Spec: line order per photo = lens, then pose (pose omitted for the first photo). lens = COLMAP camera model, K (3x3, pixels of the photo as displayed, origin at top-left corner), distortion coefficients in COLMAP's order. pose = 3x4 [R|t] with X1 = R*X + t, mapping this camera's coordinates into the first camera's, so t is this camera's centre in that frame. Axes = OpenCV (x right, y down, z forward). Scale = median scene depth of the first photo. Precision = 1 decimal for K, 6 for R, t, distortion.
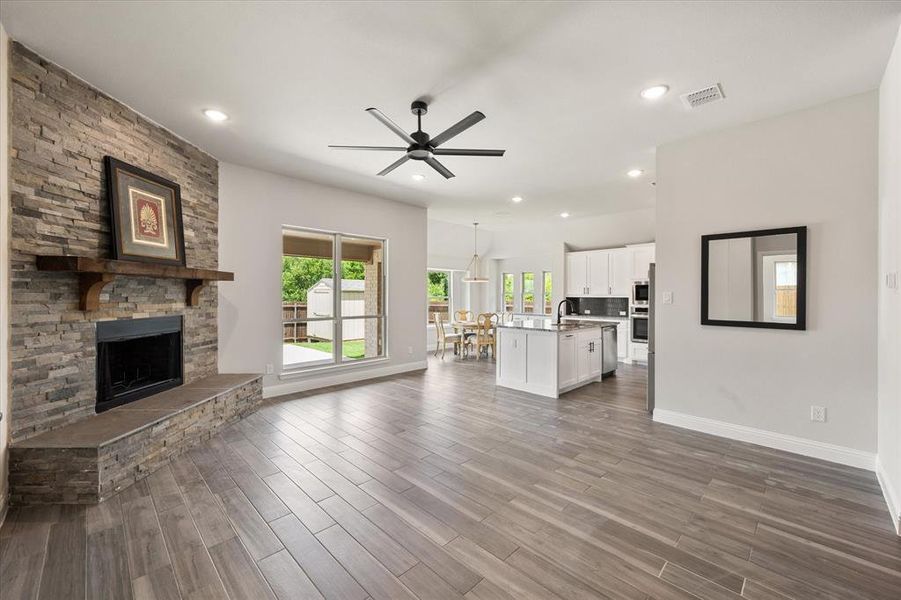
lens RADIAL K [[361.0, 0, 450.0], [0, 361.0, 295.8], [0, 0, 1]] dist [0.001929, 0.000700]
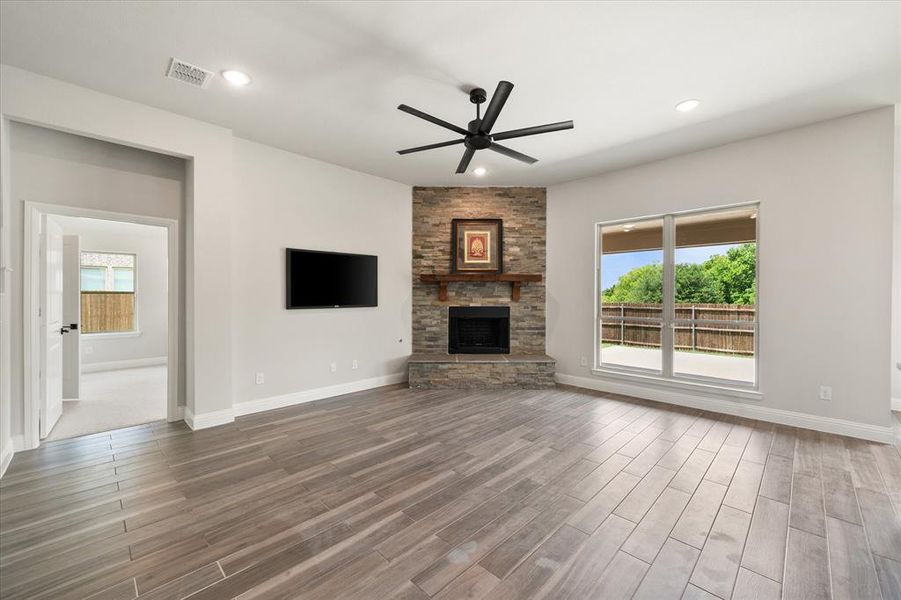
lens RADIAL K [[361.0, 0, 451.0], [0, 361.0, 301.3], [0, 0, 1]] dist [0.001929, 0.000700]
pose [[0.008165, 0.010766, -0.999909, 0.913550], [-0.003595, 0.999936, 0.010737, 0.022194], [0.999960, 0.003507, 0.008203, 0.947203]]
